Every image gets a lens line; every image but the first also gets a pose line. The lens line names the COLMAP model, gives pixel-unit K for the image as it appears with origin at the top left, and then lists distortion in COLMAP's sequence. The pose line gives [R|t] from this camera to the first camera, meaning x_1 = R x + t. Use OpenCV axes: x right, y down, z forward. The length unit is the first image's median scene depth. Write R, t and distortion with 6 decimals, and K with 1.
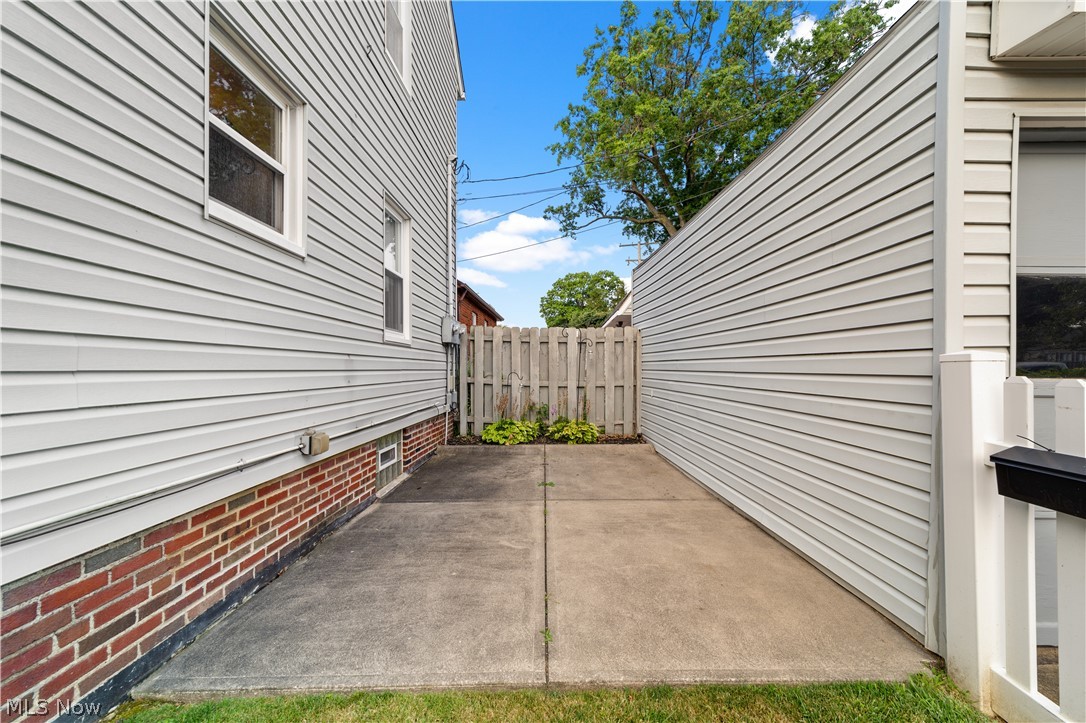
lens RADIAL K [[421.9, 0, 539.3], [0, 421.9, 365.1], [0, 0, 1]] dist [-0.017356, 0.008813]
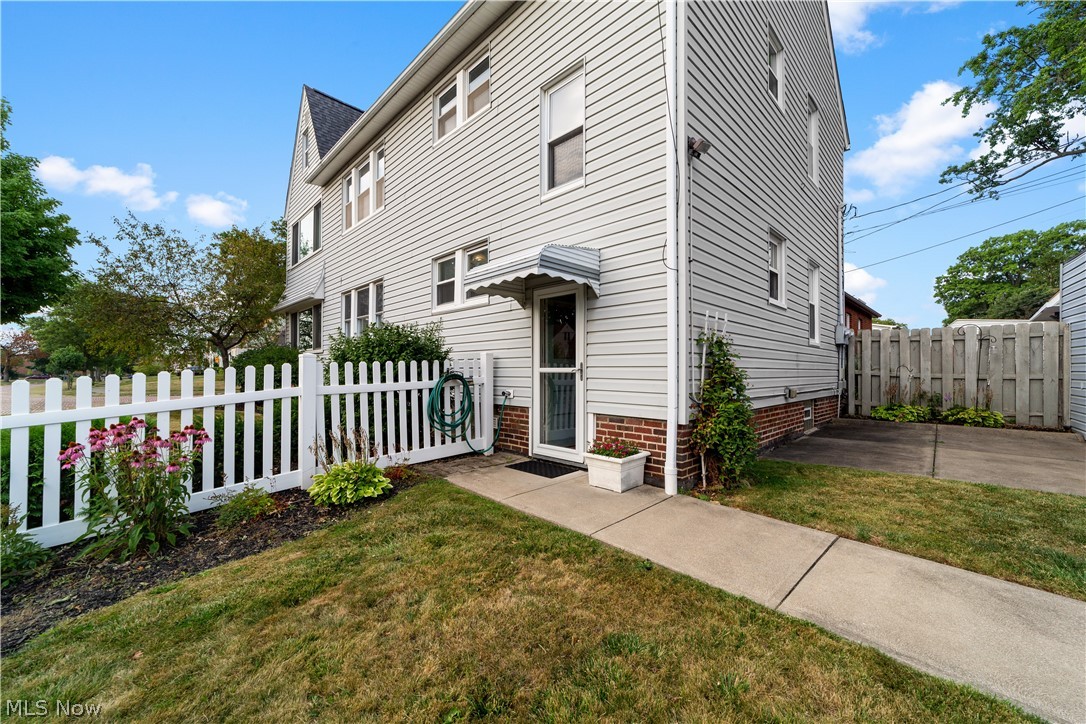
lens RADIAL K [[421.9, 0, 539.3], [0, 421.9, 365.6], [0, 0, 1]] dist [-0.017356, 0.008813]
pose [[0.727639, -0.001139, -0.685959, 0.005230], [-0.001030, 0.999996, -0.002752, 0.020068], [0.685959, 0.002709, 0.727635, -0.594129]]
